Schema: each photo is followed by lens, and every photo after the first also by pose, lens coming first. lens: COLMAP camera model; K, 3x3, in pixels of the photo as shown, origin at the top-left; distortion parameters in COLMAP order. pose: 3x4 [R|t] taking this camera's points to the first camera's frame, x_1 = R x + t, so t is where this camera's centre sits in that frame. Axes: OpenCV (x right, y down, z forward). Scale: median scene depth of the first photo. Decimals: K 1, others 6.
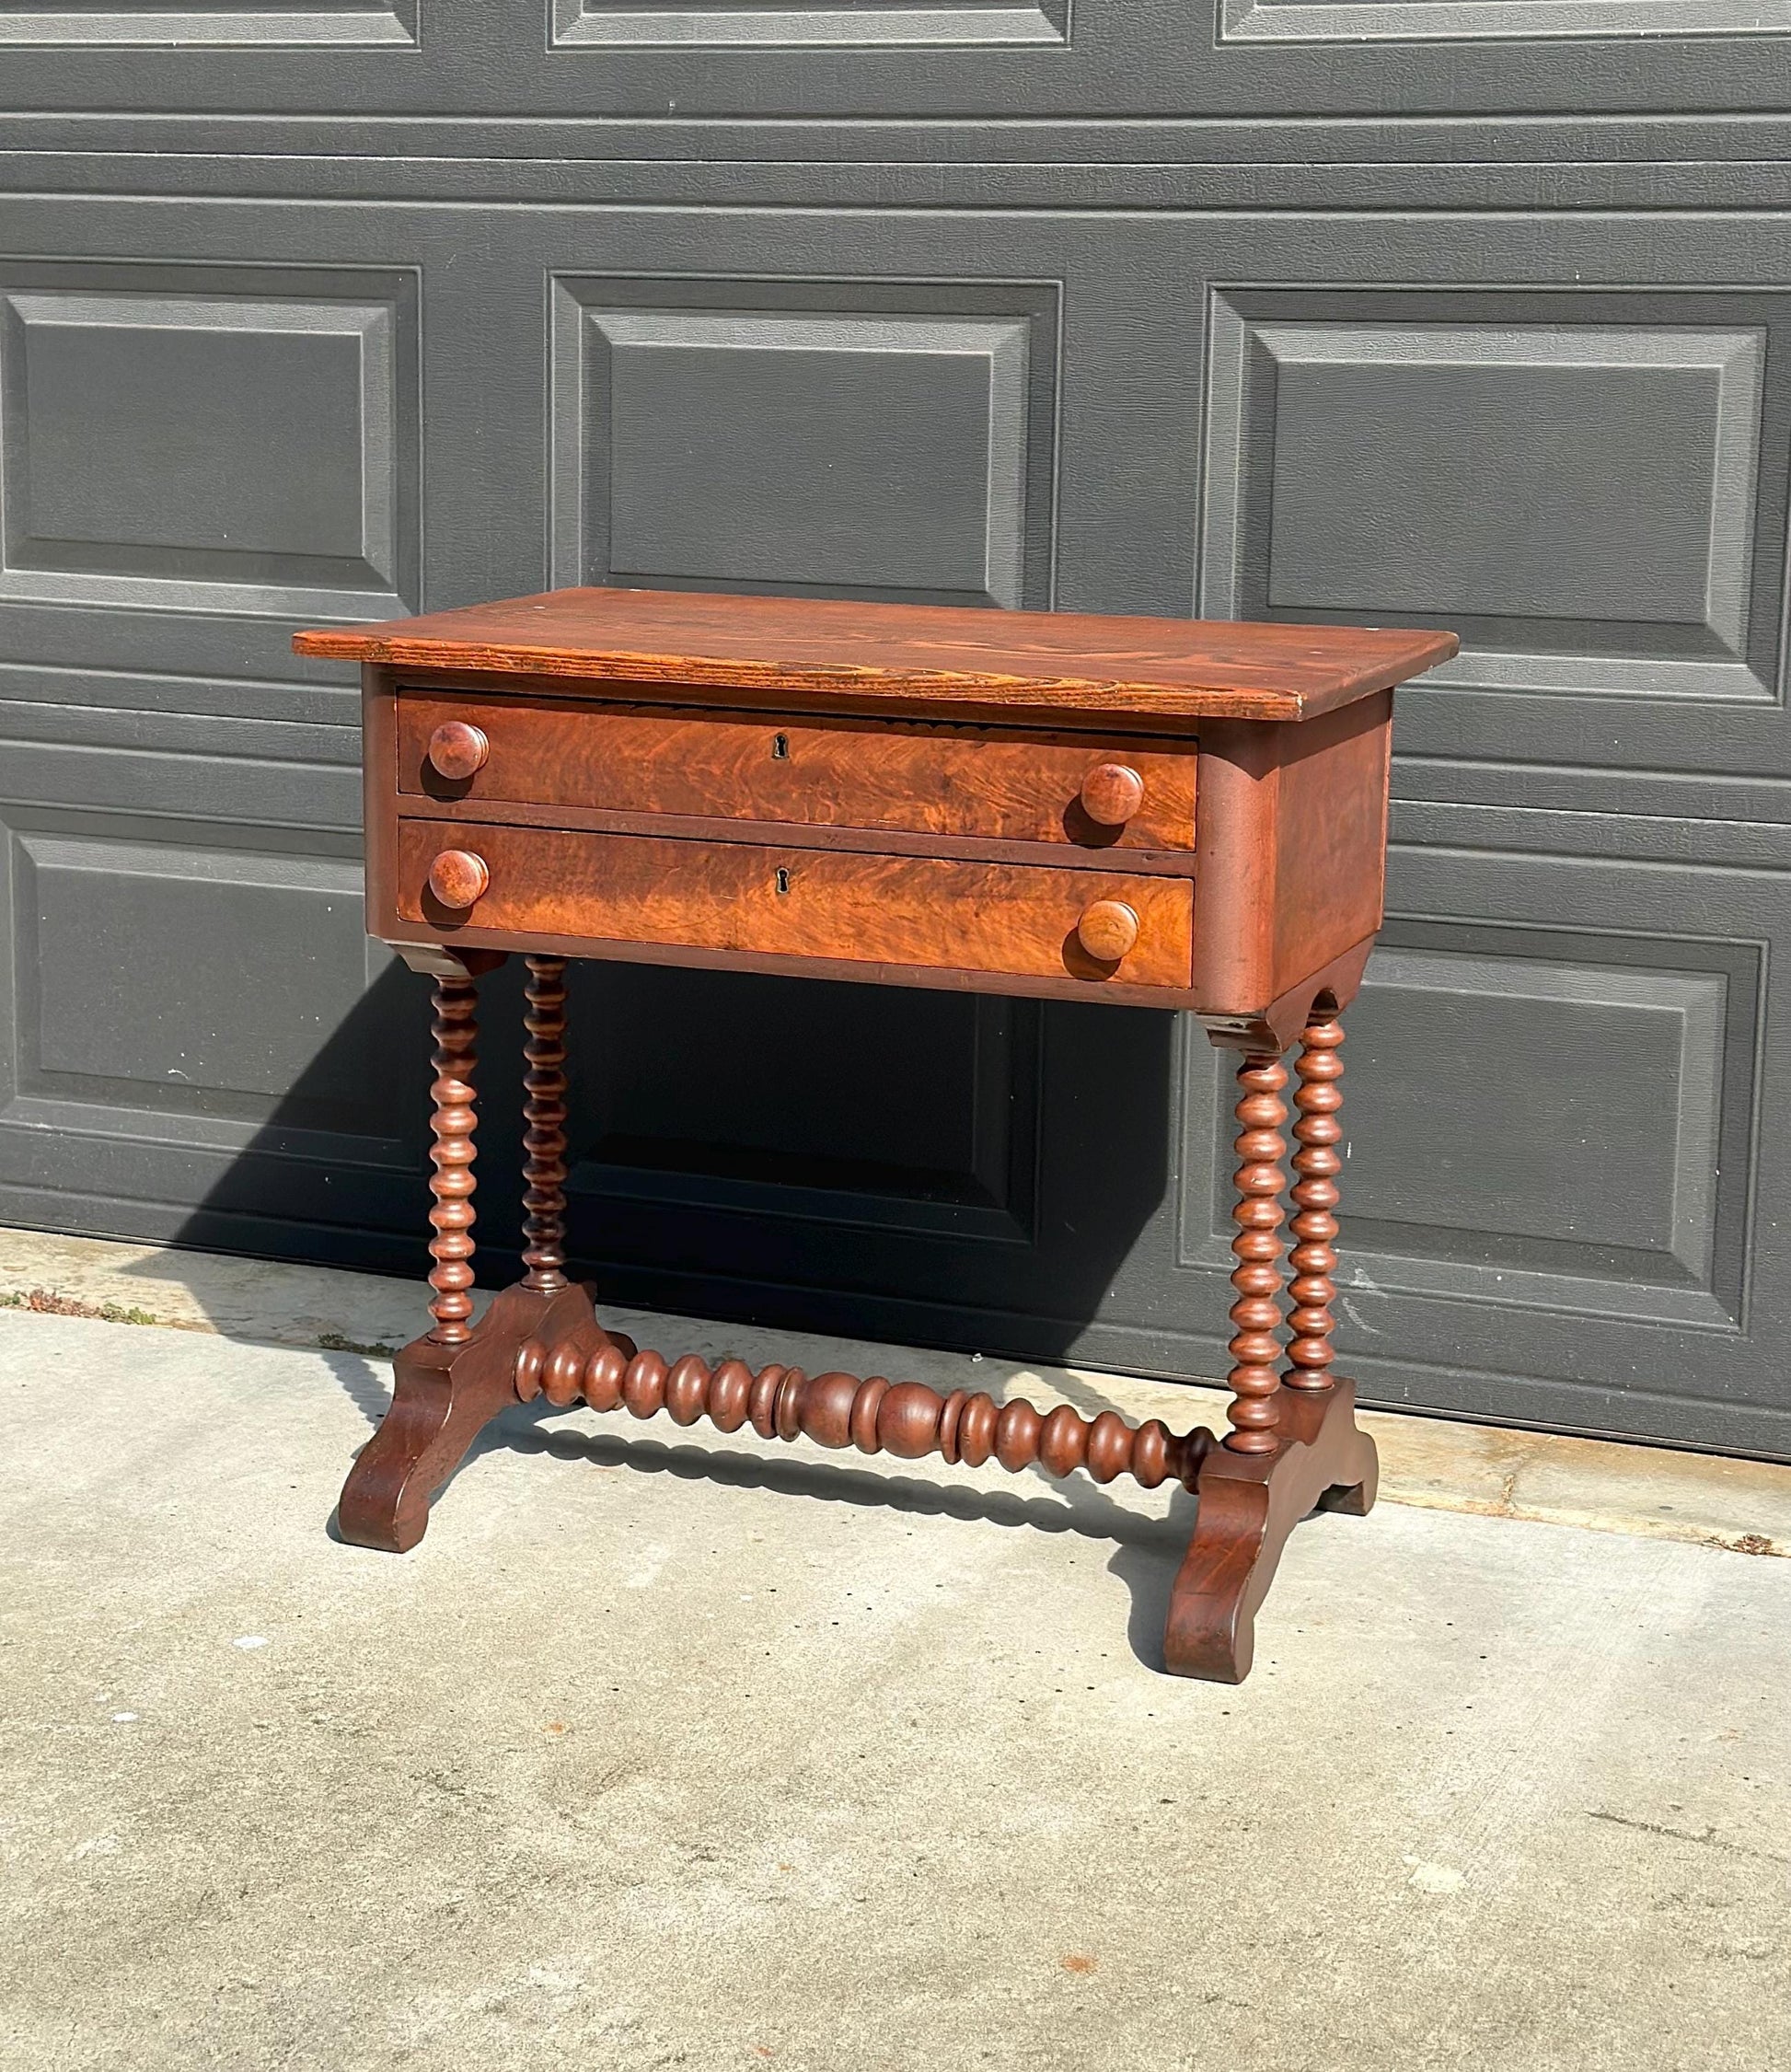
lens RADIAL K [[3589.3, 0, 910.9], [0, 3589.3, 913.8], [0, 0, 1]] dist [0.125363, 0.000000]
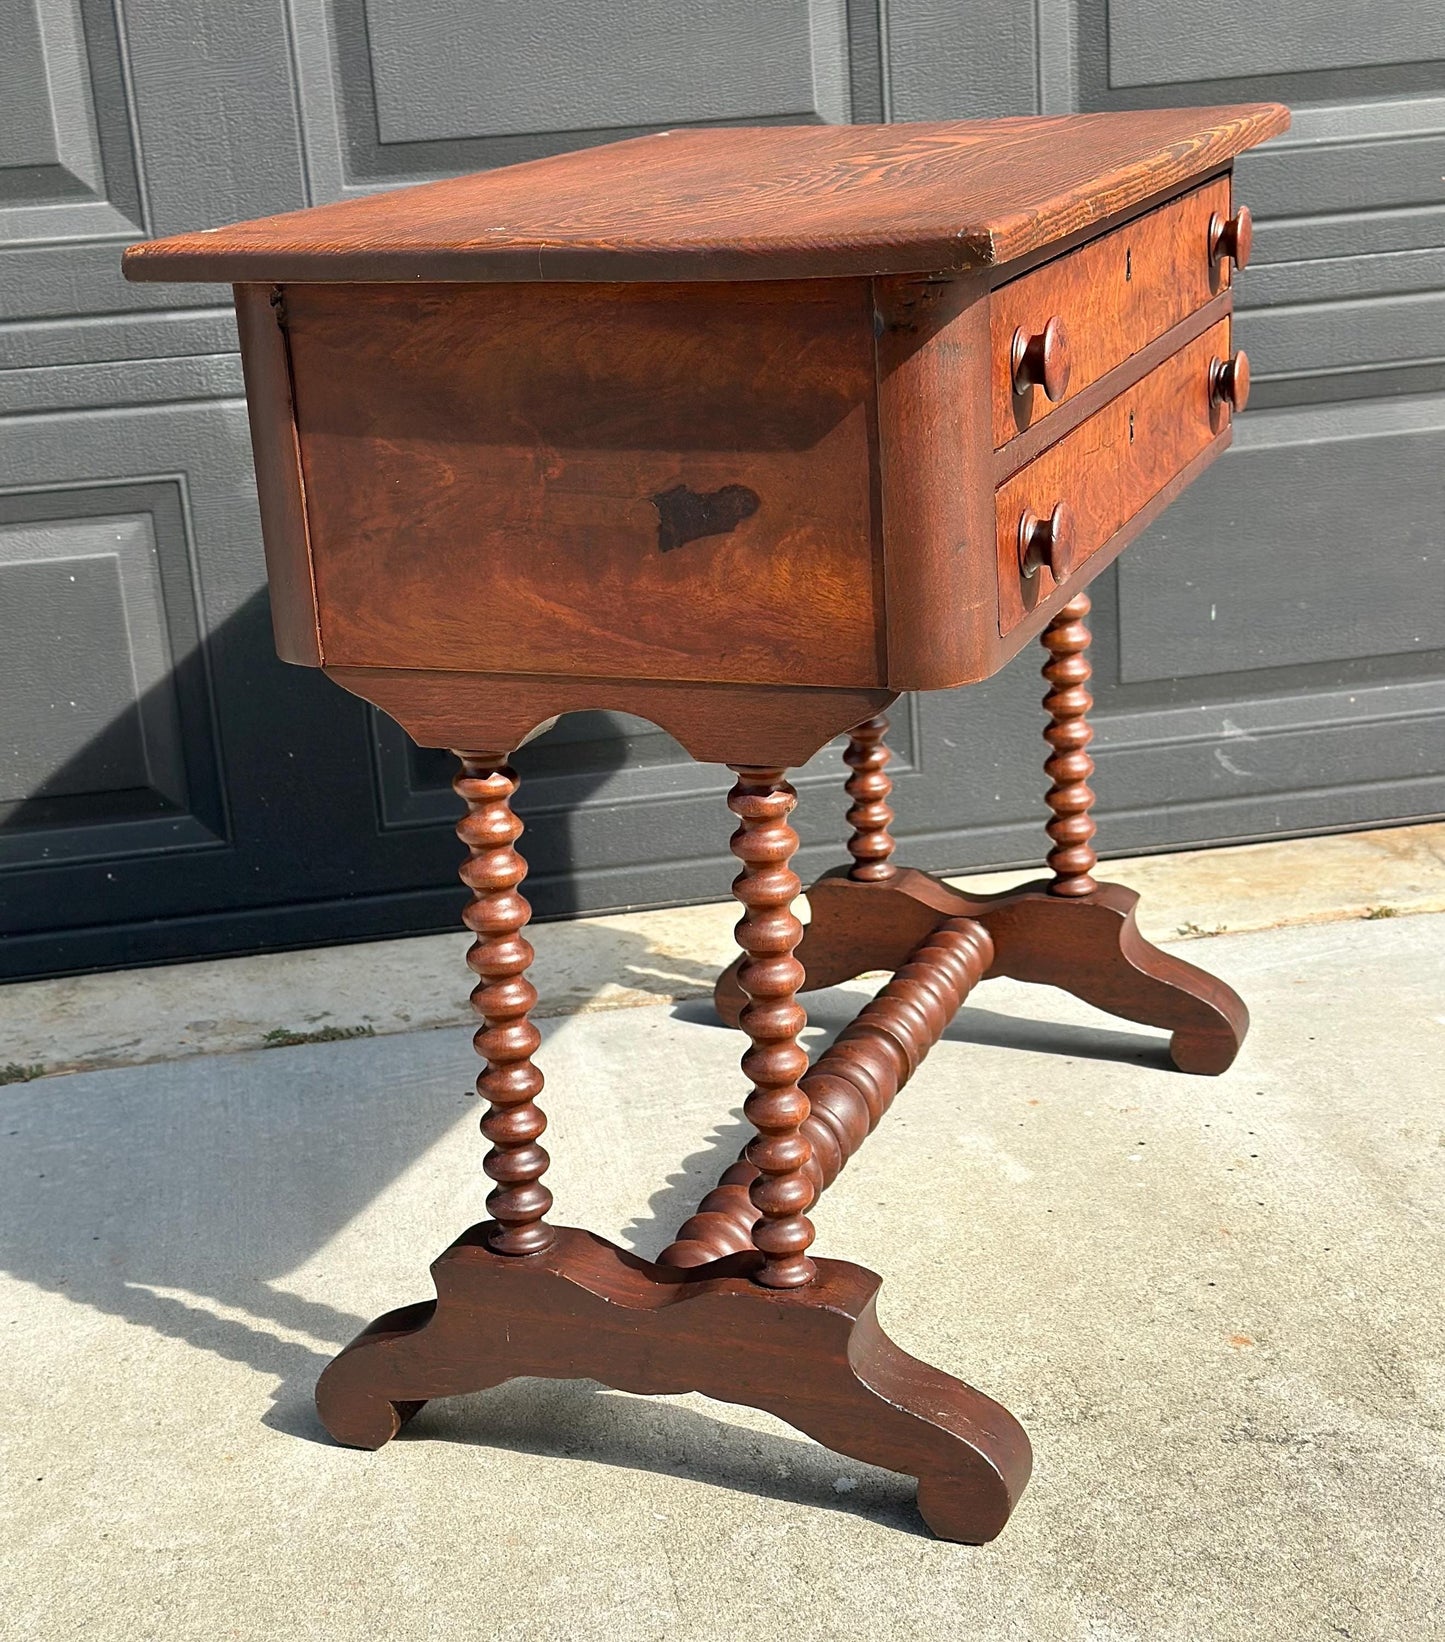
lens RADIAL K [[2696.2, 0, 727.0], [0, 2696.2, 824.3], [0, 0, 1]] dist [0.134178, 0.000000]
pose [[0.850430, -0.223605, 0.476204, -0.473859], [0.165710, 0.972956, 0.160923, -0.031188], [-0.499309, -0.057942, 0.864485, 0.450201]]
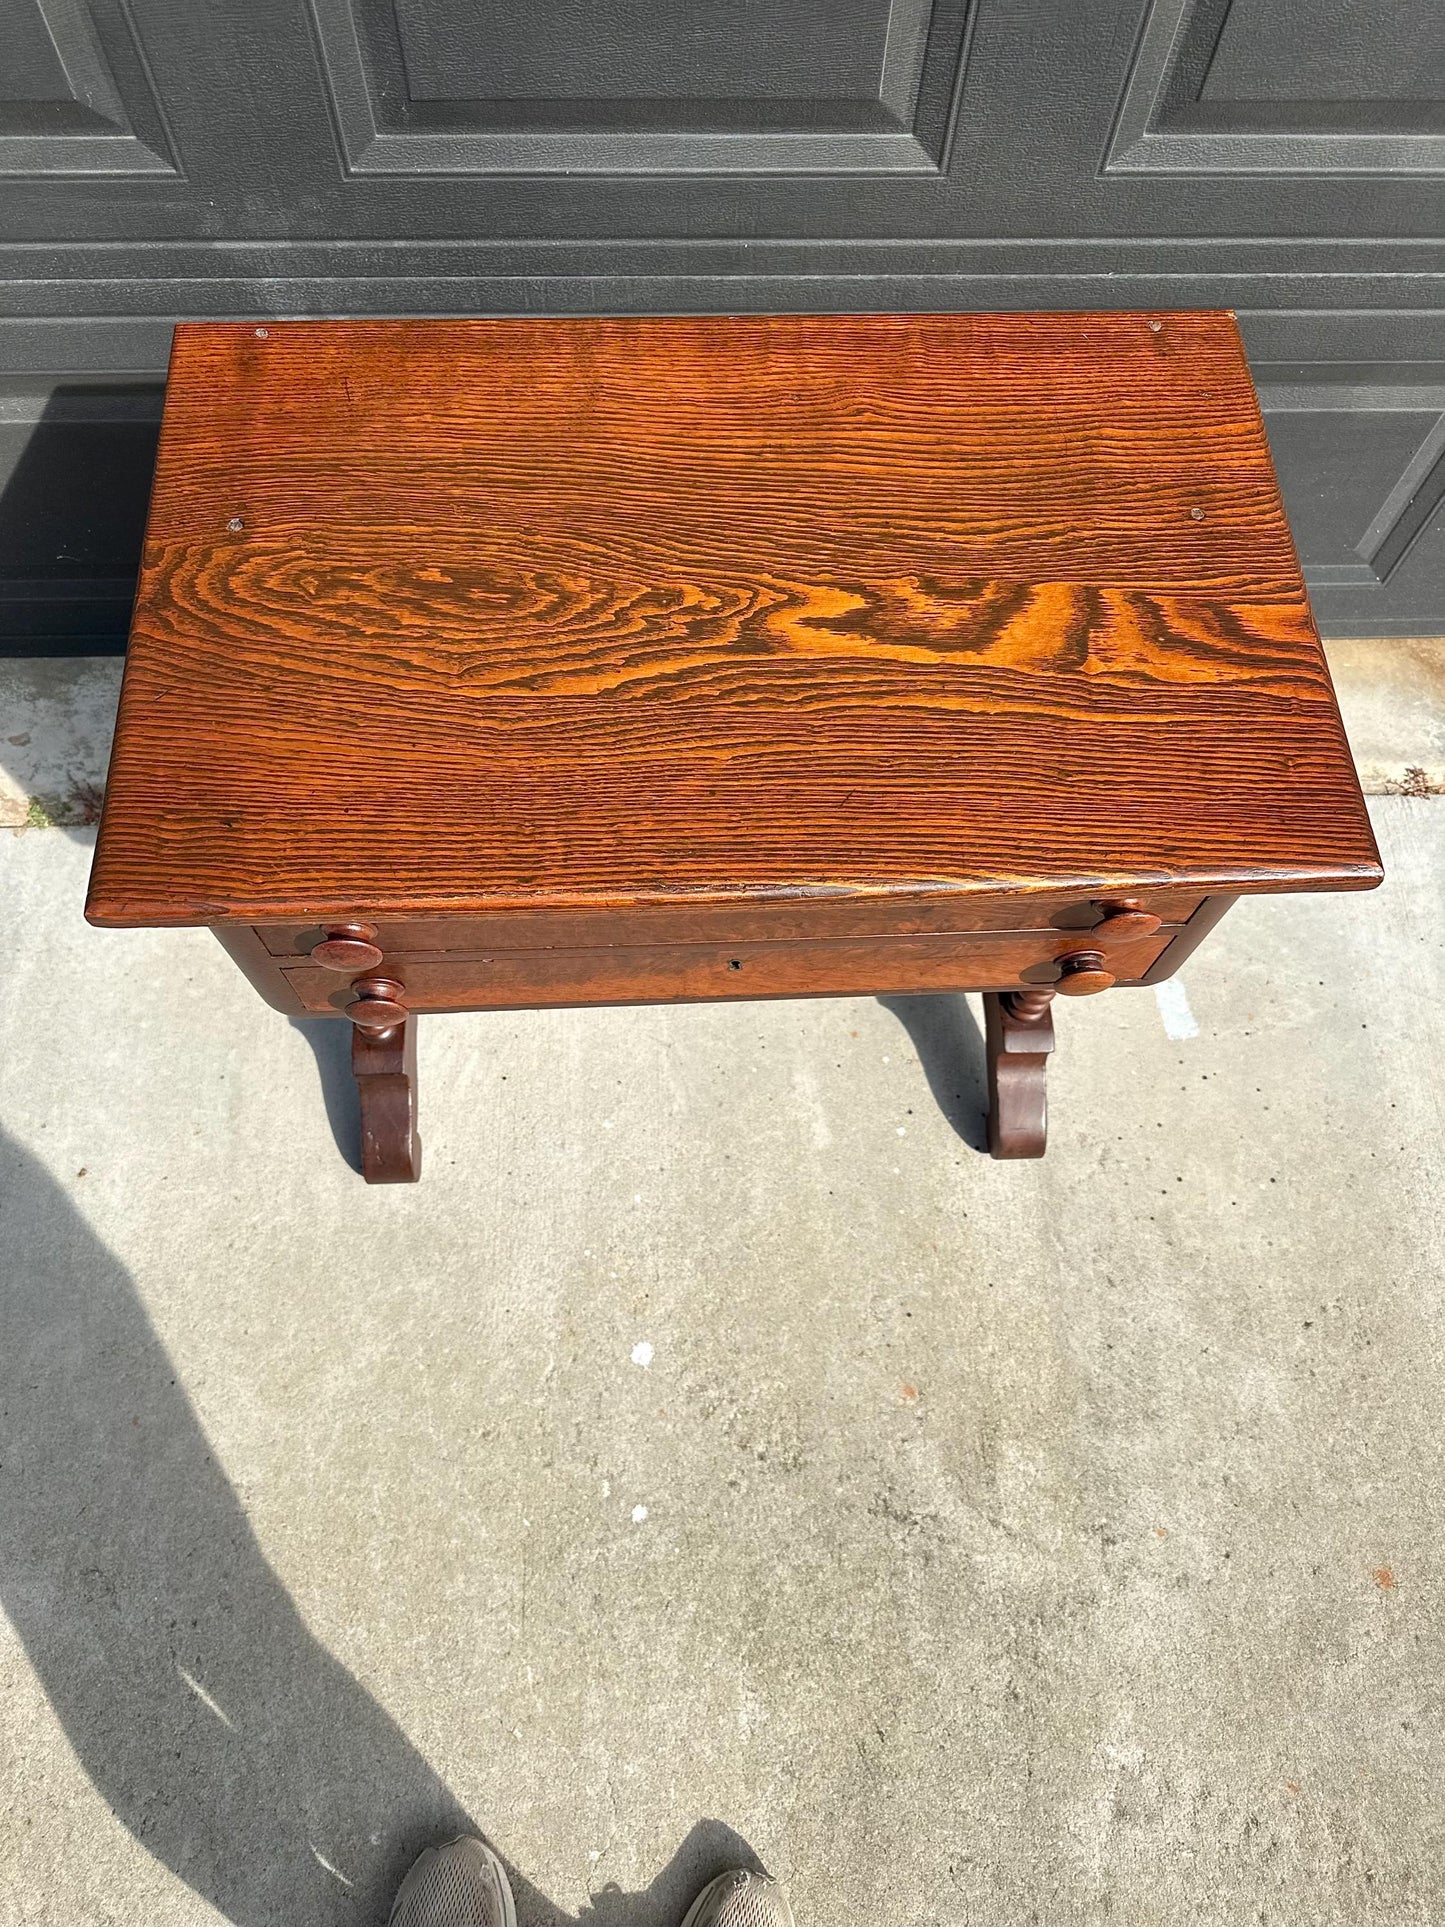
lens RADIAL K [[1379.0, 0, 715.5], [0, 1379.0, 966.0], [0, 0, 1]] dist [0.043333, -0.057801]
pose [[0.912695, -0.369165, 0.175232, -0.191997], [0.057108, 0.539833, 0.839832, -0.325869], [-0.404632, -0.756503, 0.513785, 0.819353]]
